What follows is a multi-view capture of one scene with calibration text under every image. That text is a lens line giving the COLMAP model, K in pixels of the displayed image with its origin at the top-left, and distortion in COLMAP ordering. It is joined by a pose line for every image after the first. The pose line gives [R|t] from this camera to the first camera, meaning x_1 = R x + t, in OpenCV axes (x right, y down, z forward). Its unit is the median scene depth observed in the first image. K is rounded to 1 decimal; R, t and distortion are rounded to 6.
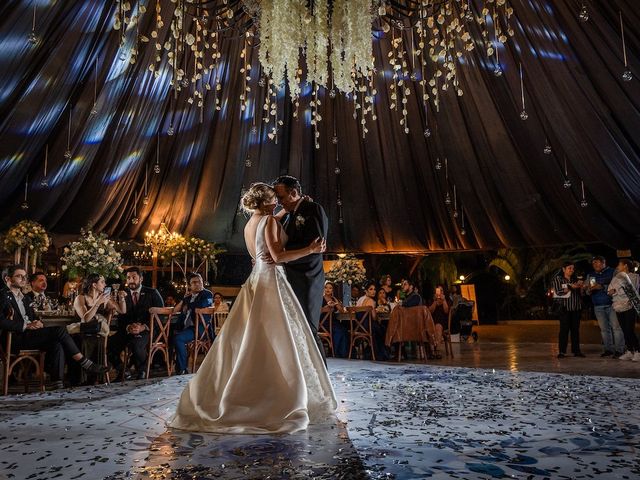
lens RADIAL K [[500.9, 0, 320.0], [0, 500.9, 240.0], [0, 0, 1]] dist [-0.004561, -0.002015]
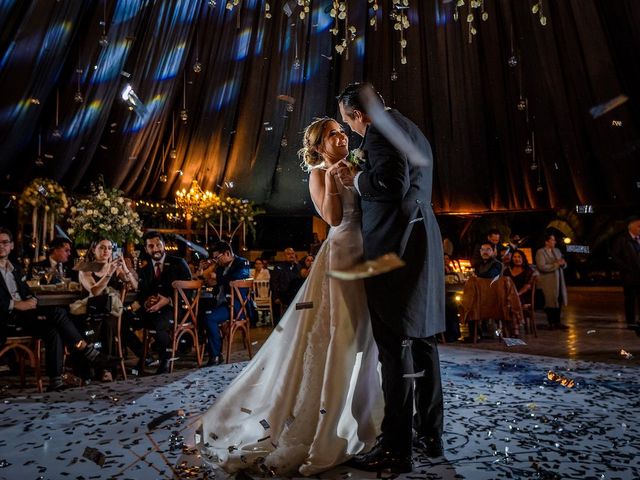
lens RADIAL K [[500.9, 0, 320.0], [0, 500.9, 240.0], [0, 0, 1]] dist [-0.004561, -0.002015]
pose [[0.997169, -0.001756, -0.075175, -0.030616], [0.007334, 0.997232, 0.073985, 0.008381], [0.074837, -0.074327, 0.994422, 0.151811]]
